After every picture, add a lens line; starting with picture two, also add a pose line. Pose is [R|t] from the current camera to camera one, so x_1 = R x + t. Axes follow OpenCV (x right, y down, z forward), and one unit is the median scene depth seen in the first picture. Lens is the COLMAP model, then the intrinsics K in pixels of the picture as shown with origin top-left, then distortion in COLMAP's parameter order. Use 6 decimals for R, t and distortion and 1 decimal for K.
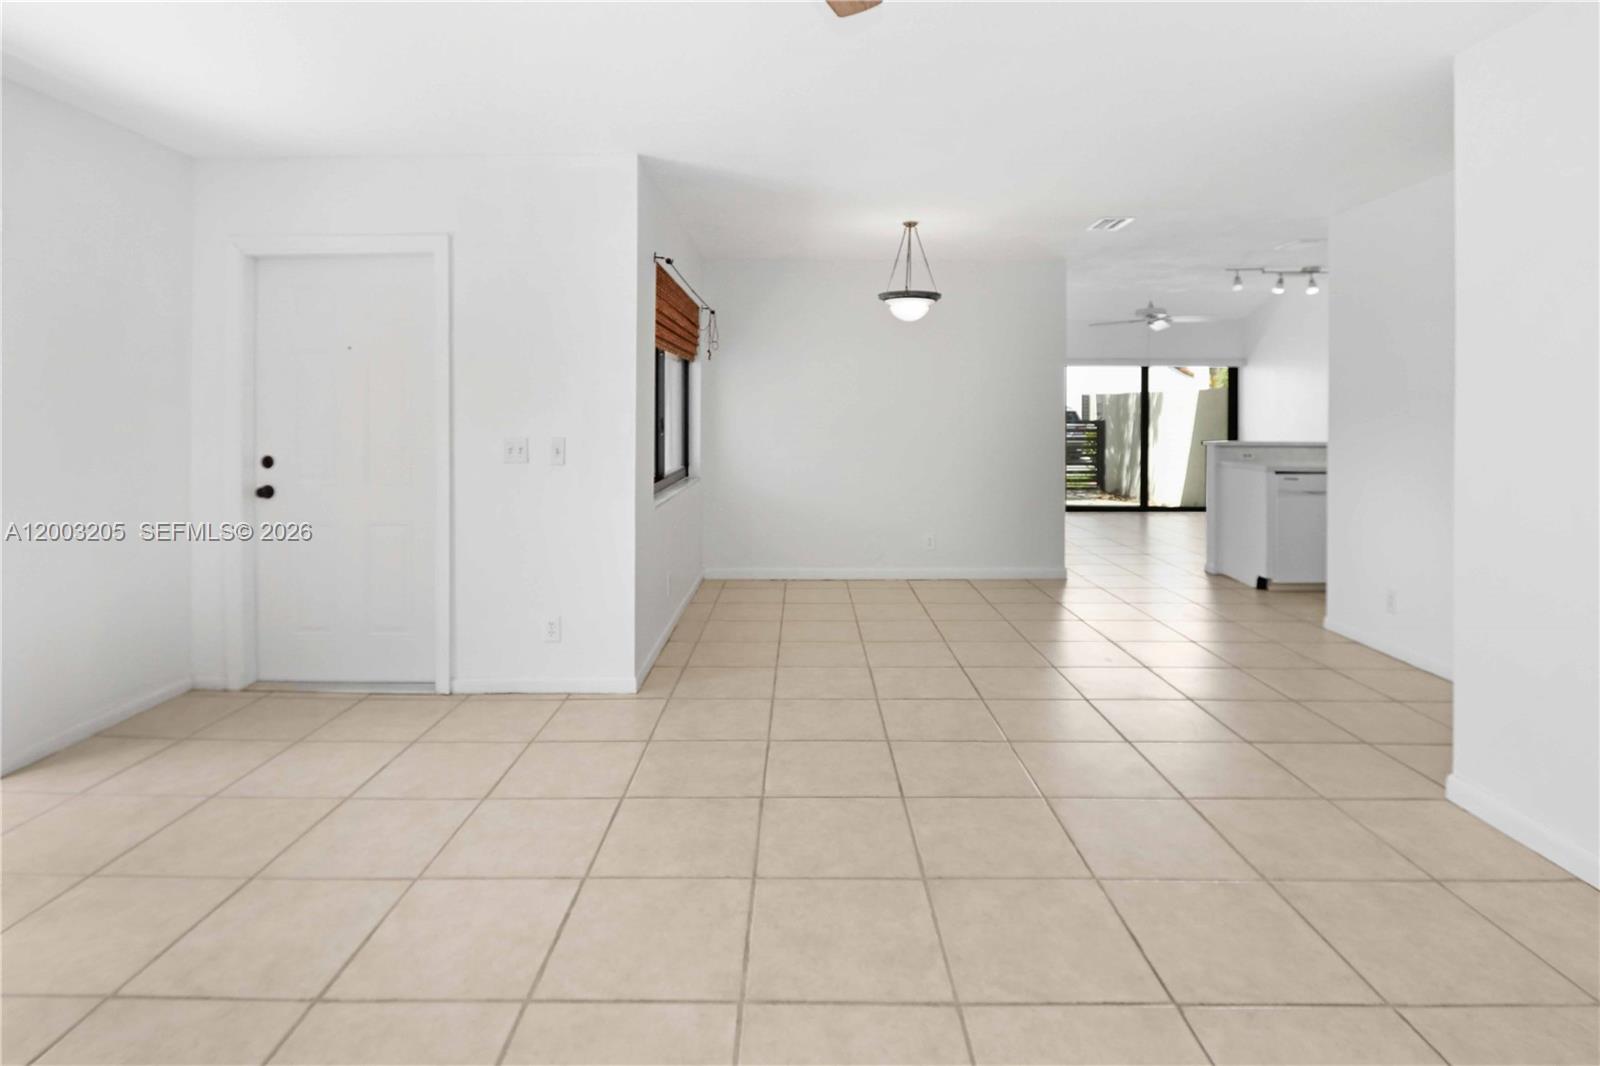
lens RADIAL K [[802.7, 0, 815.7], [0, 802.7, 409.6], [0, 0, 1]] dist [-0.013366, -0.000282]
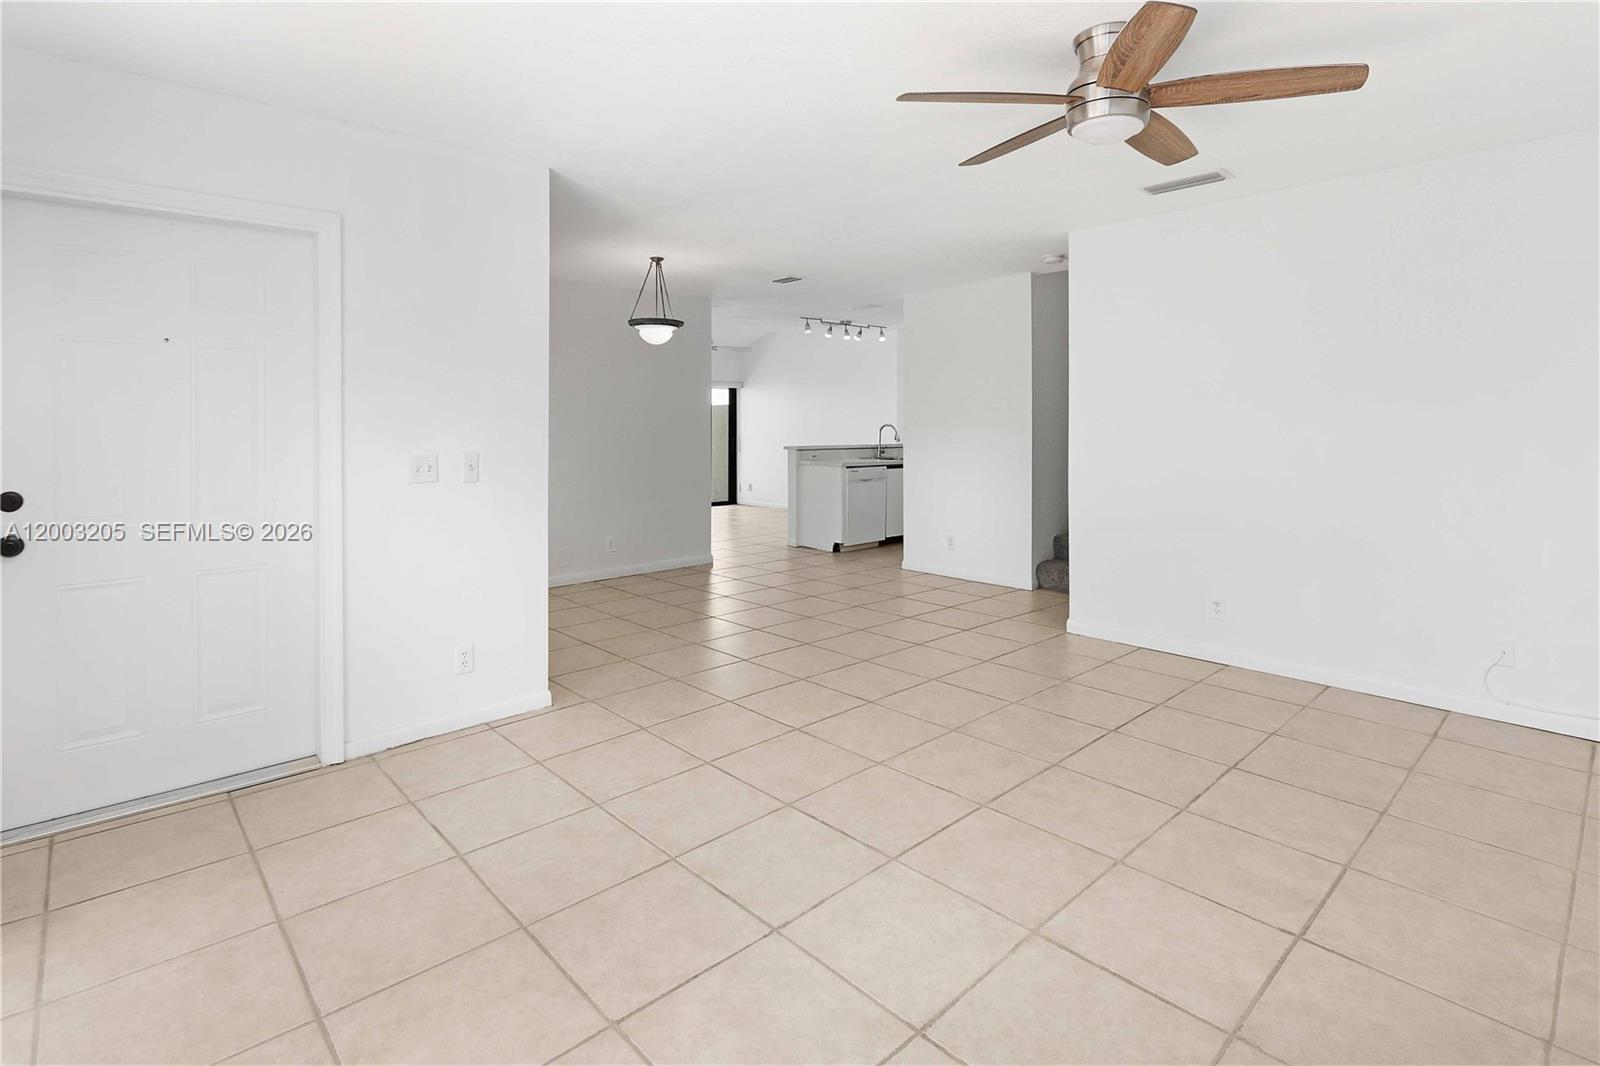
lens RADIAL K [[777.2, 0, 825.1], [0, 777.2, 429.5], [0, 0, 1]] dist [-0.014630, 0.000828]
pose [[0.723618, -0.008869, 0.690144, -0.469743], [0.003810, 0.999954, 0.008855, 0.000628], [-0.690190, -0.003778, 0.723618, 0.046438]]
